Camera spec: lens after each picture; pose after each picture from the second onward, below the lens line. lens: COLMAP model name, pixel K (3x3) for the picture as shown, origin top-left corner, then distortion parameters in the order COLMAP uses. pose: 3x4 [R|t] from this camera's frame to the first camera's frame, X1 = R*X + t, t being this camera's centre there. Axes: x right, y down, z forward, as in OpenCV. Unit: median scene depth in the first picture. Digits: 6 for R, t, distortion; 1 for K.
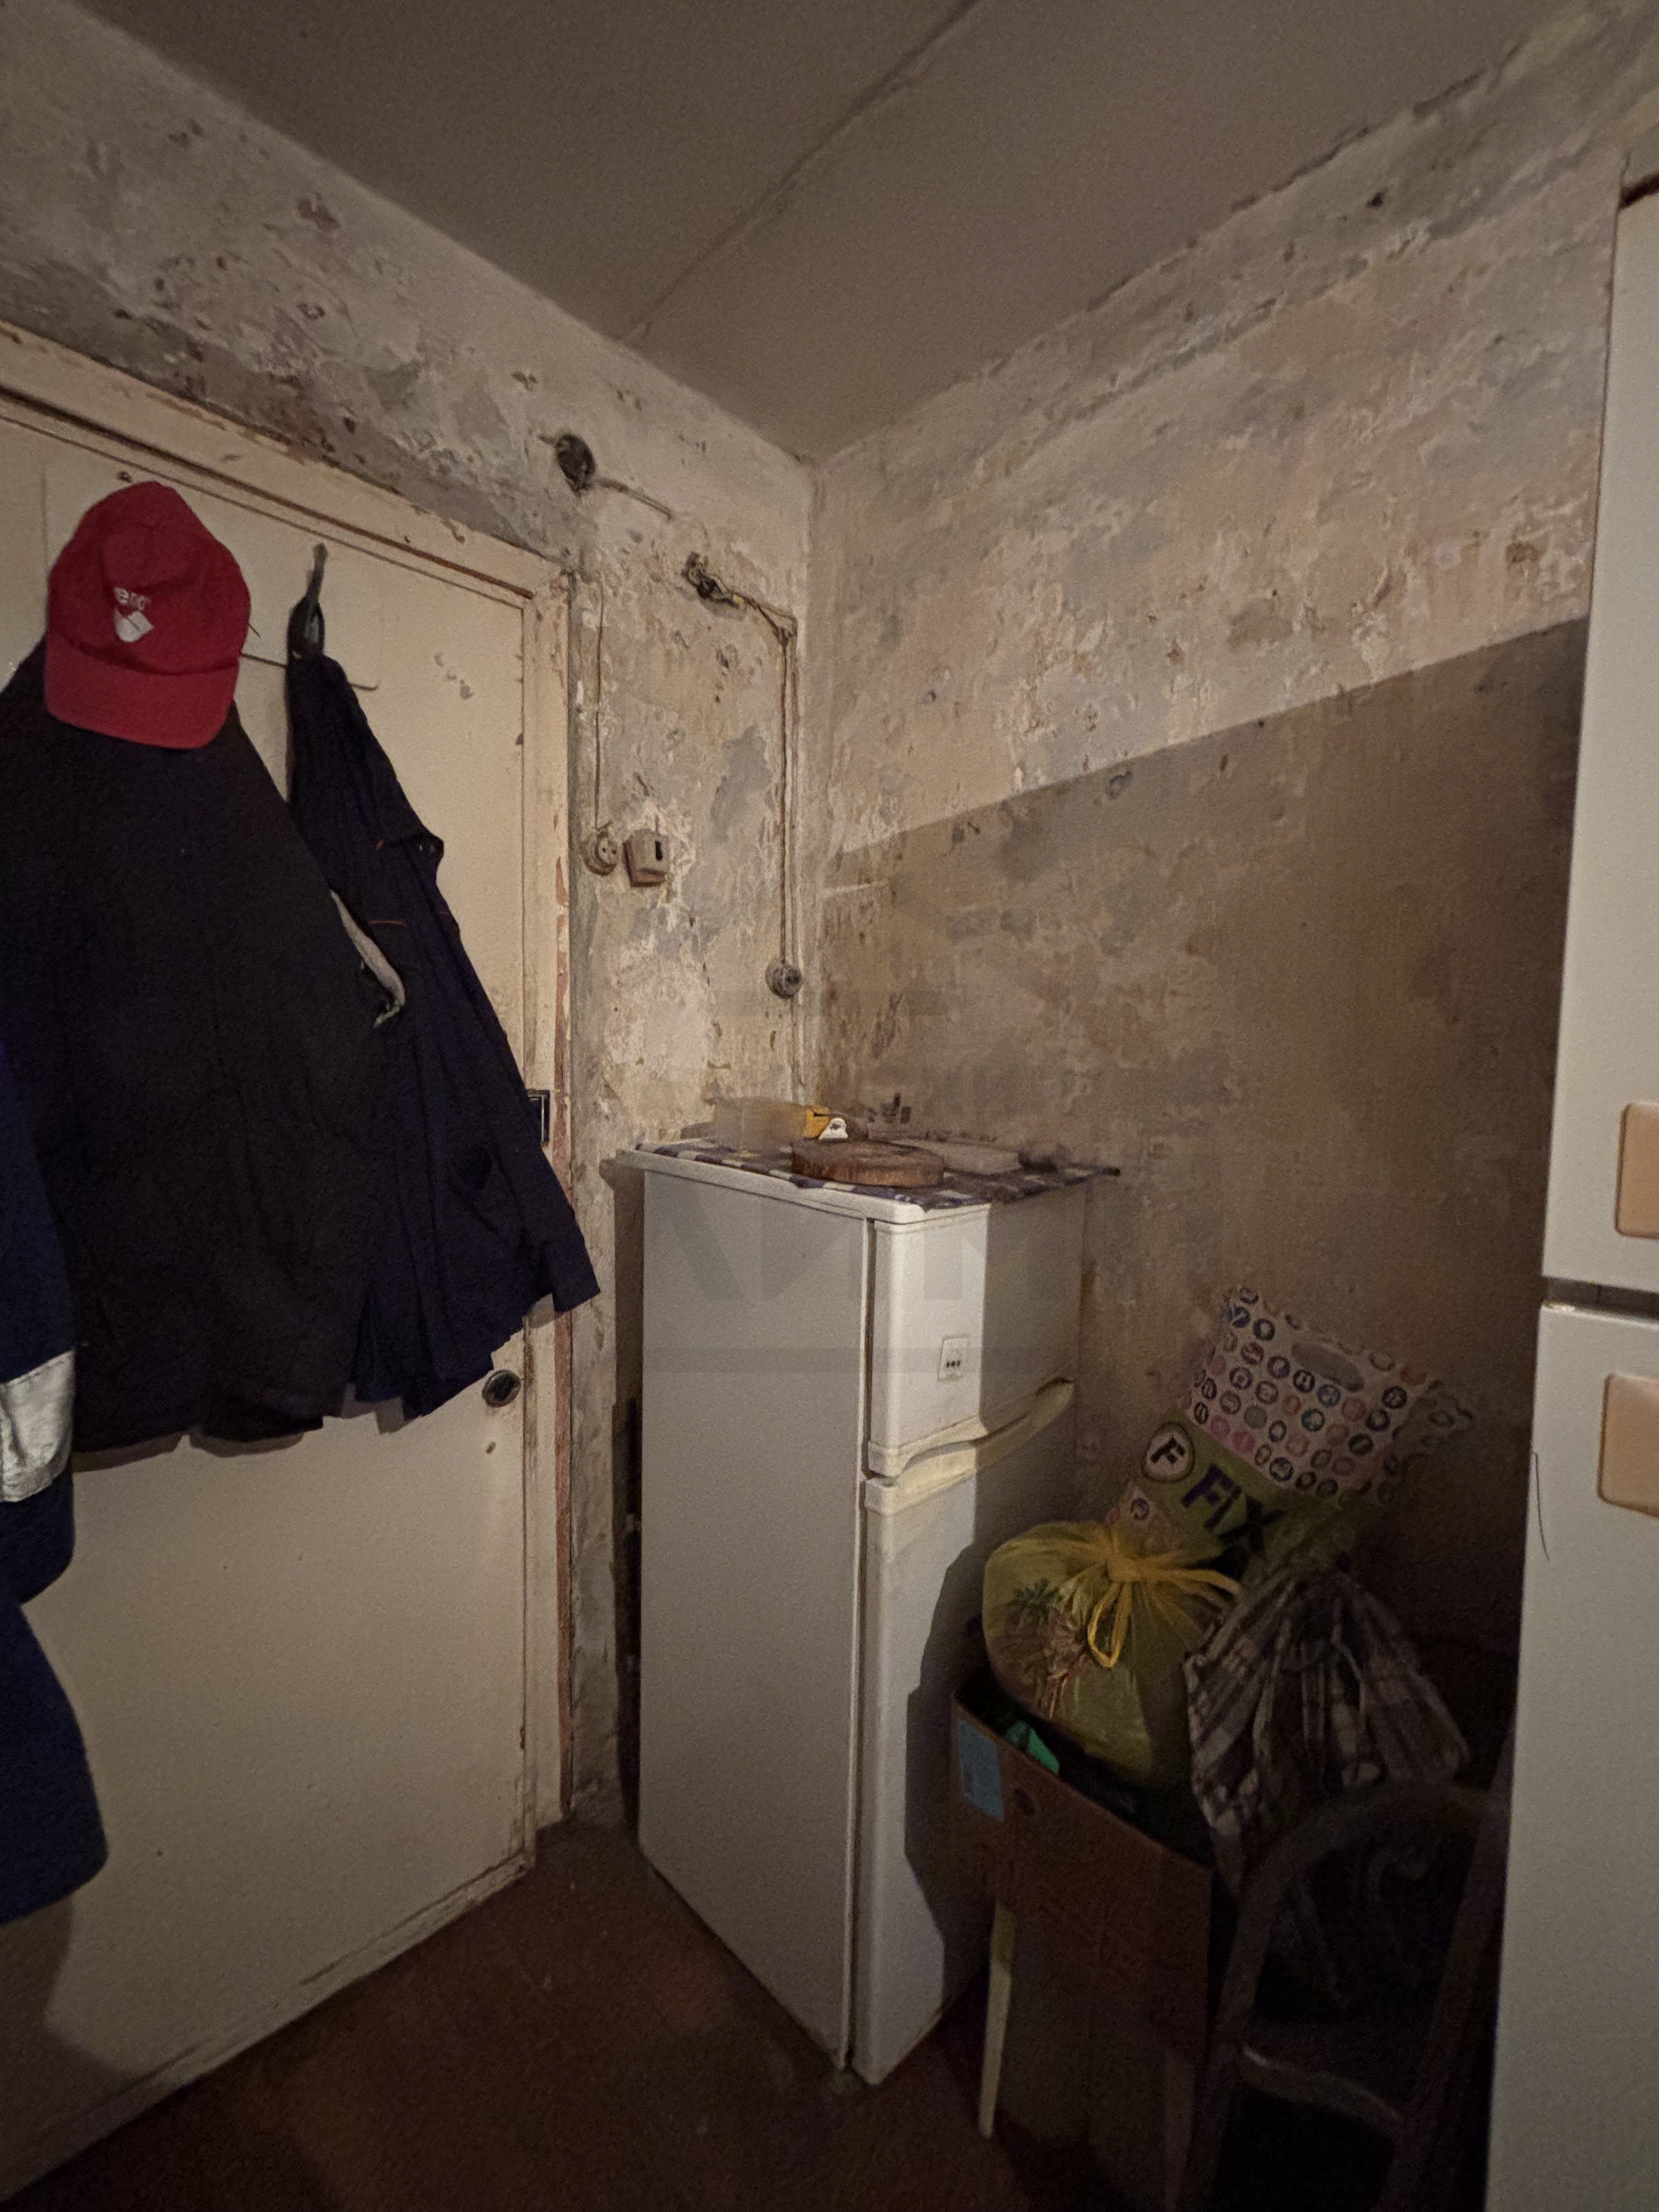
lens RADIAL K [[886.9, 0, 835.8], [0, 886.9, 1098.0], [0, 0, 1]] dist [-0.001226, 0.000993]
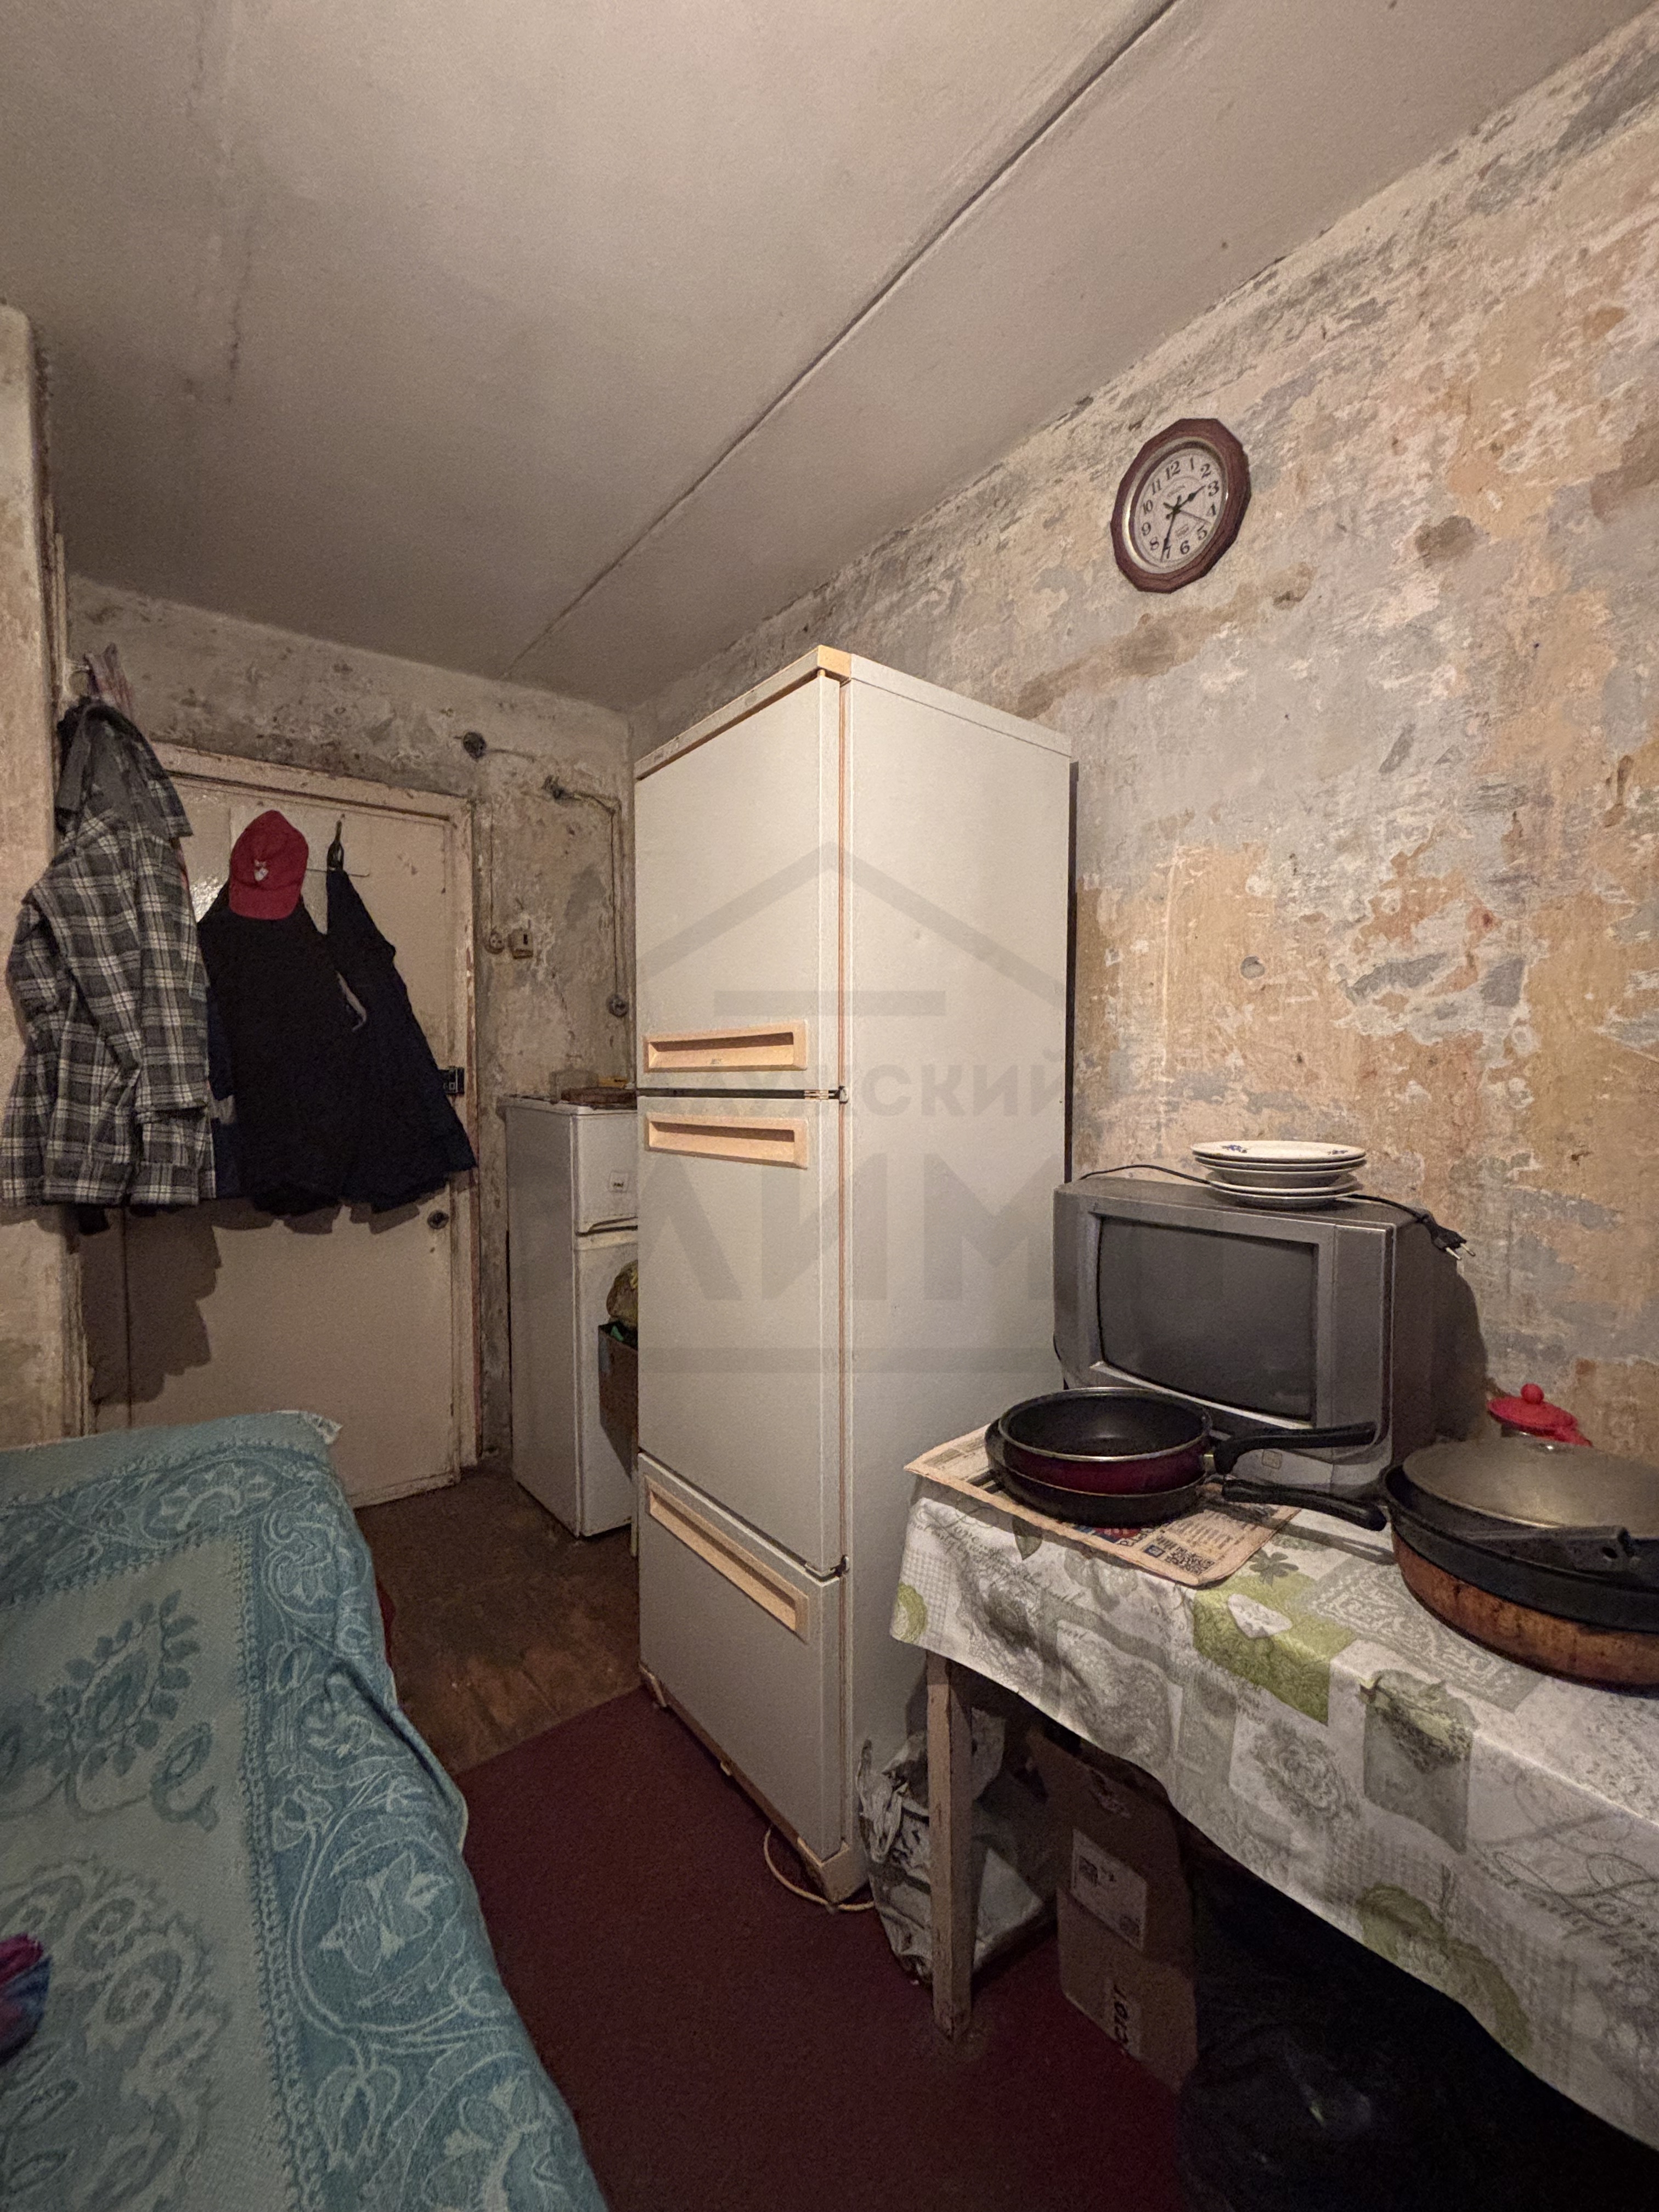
lens RADIAL K [[886.9, 0, 829.0], [0, 886.9, 1105.0], [0, 0, 1]] dist [-0.001226, 0.000993]
pose [[0.991732, -0.012049, -0.127758, 0.715731], [0.009082, 0.999676, -0.023779, 0.127644], [0.128003, 0.022422, 0.991520, -0.814917]]
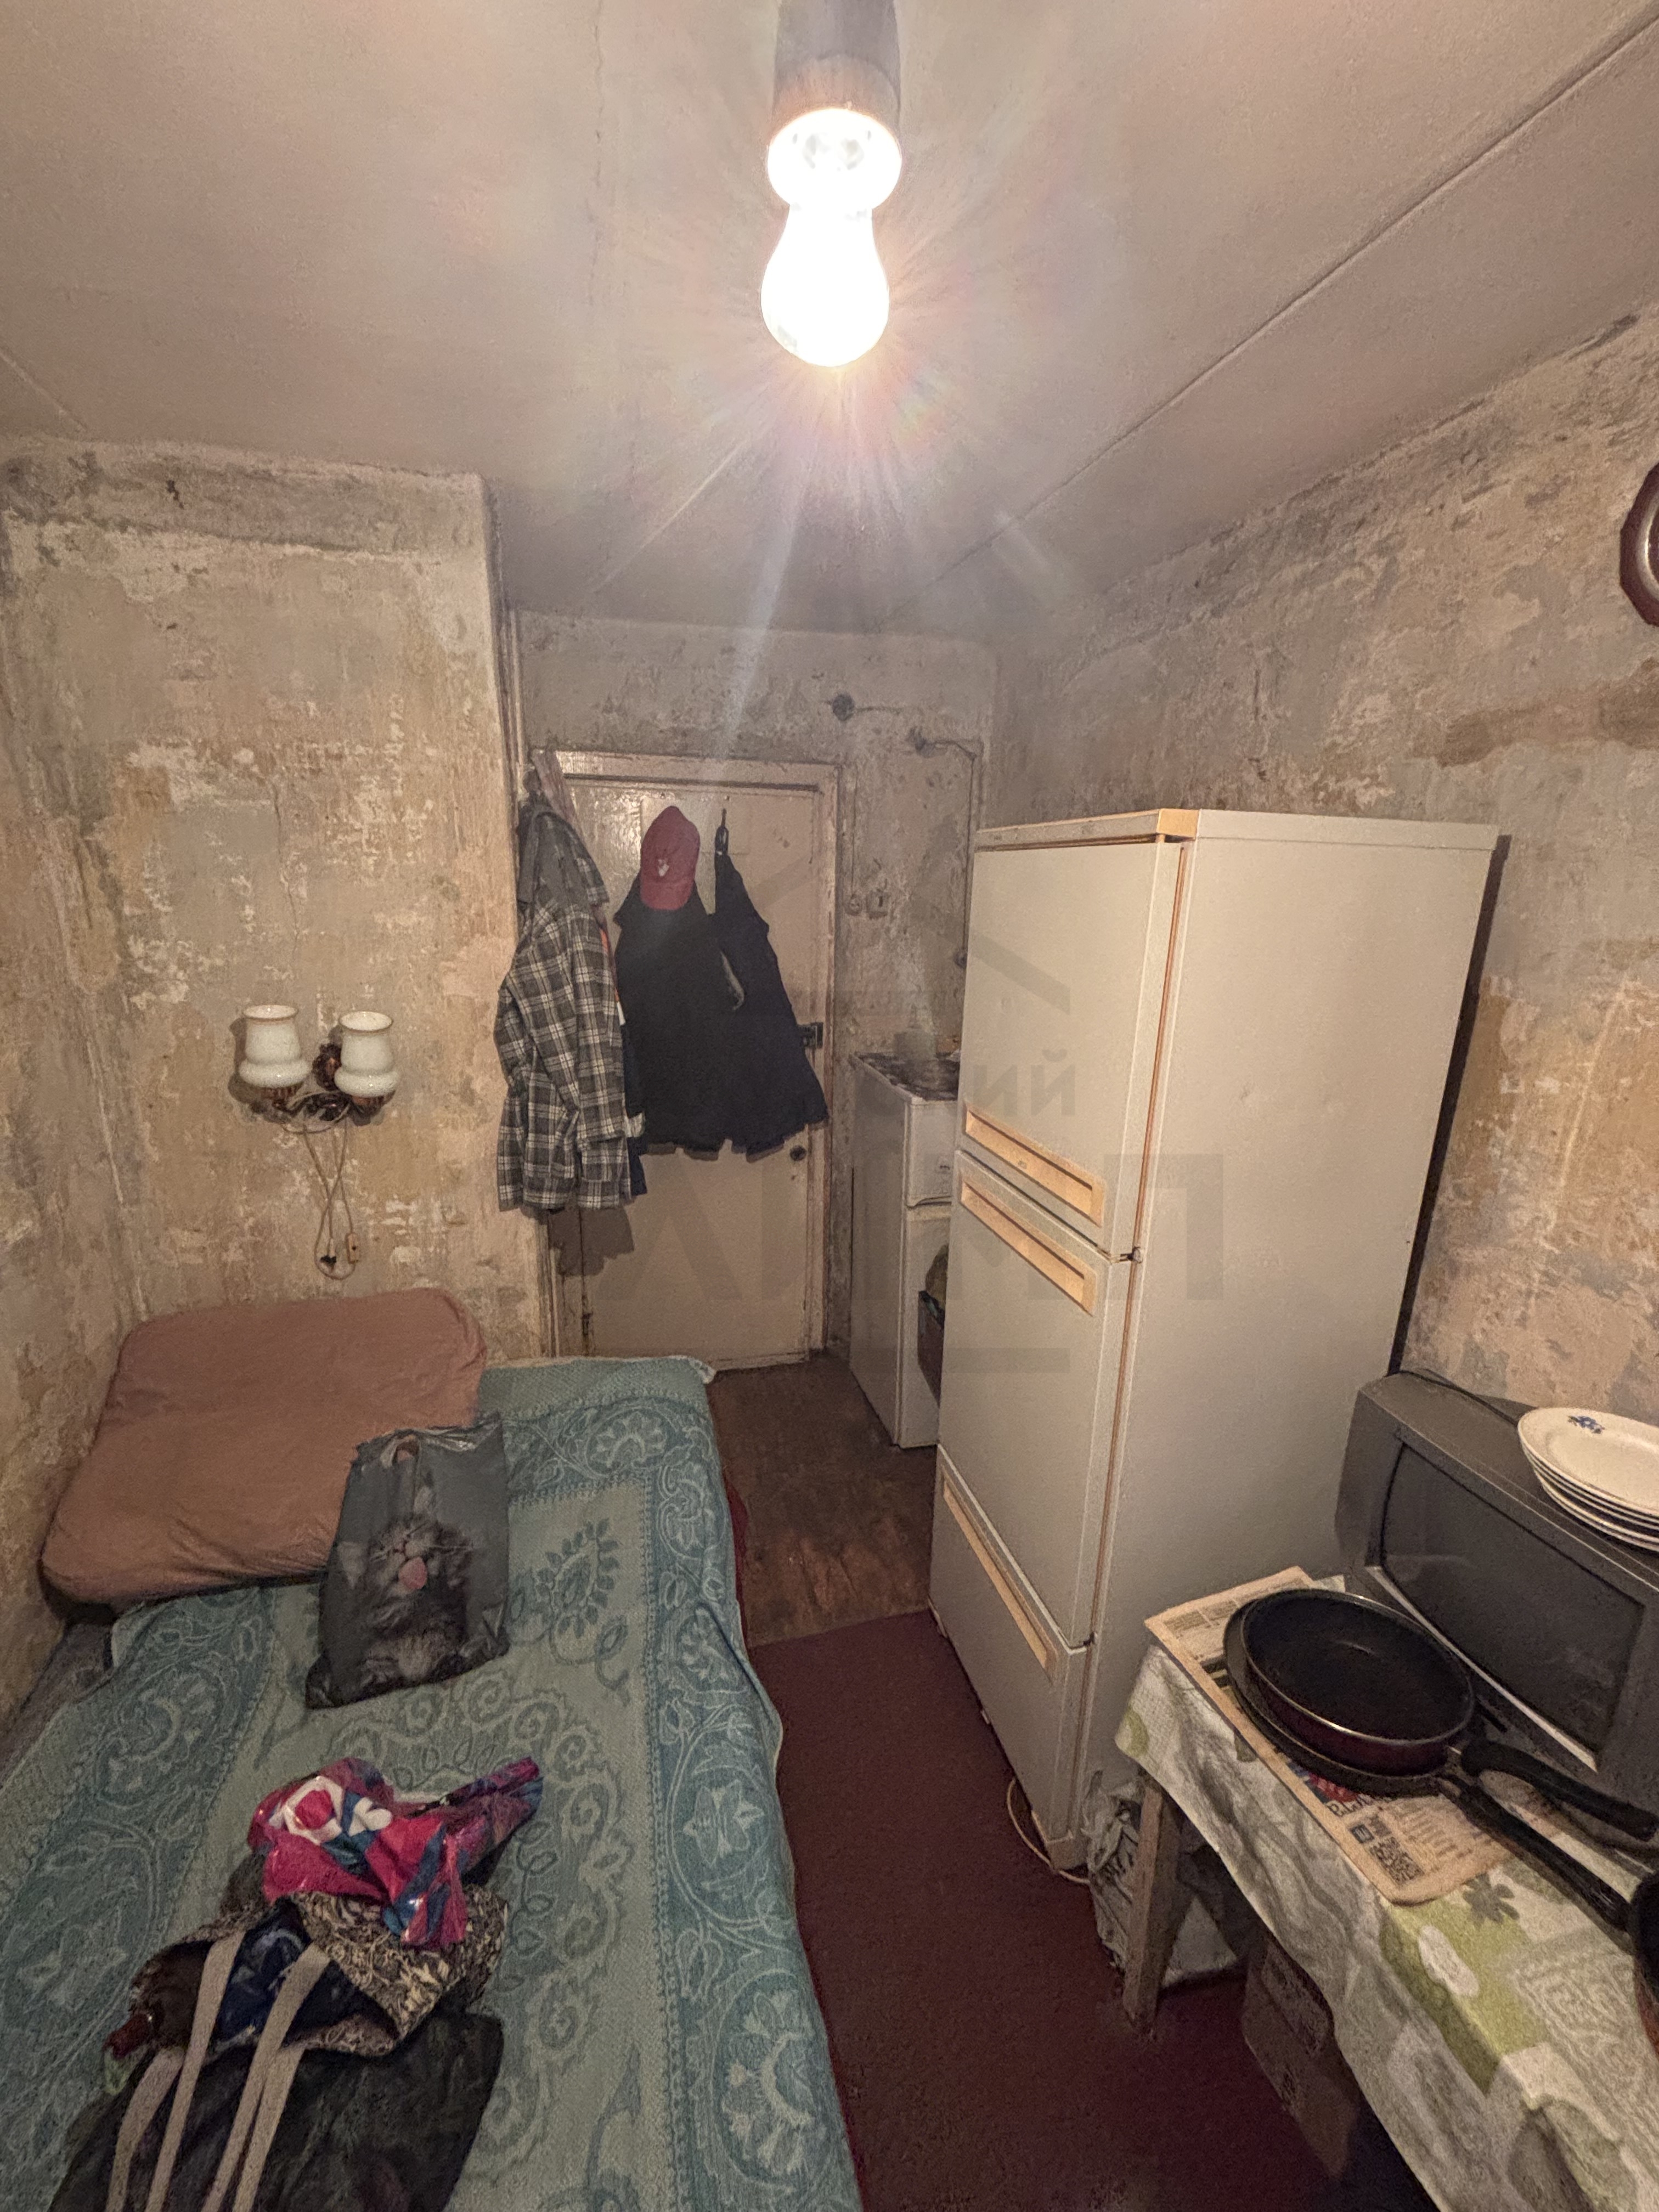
lens RADIAL K [[886.9, 0, 834.3], [0, 886.9, 1108.5], [0, 0, 1]] dist [-0.001226, 0.000993]
pose [[0.863207, 0.131285, -0.487481, 0.773391], [-0.036539, 0.979310, 0.199039, -0.231302], [0.503525, -0.154000, 0.850145, -0.836735]]
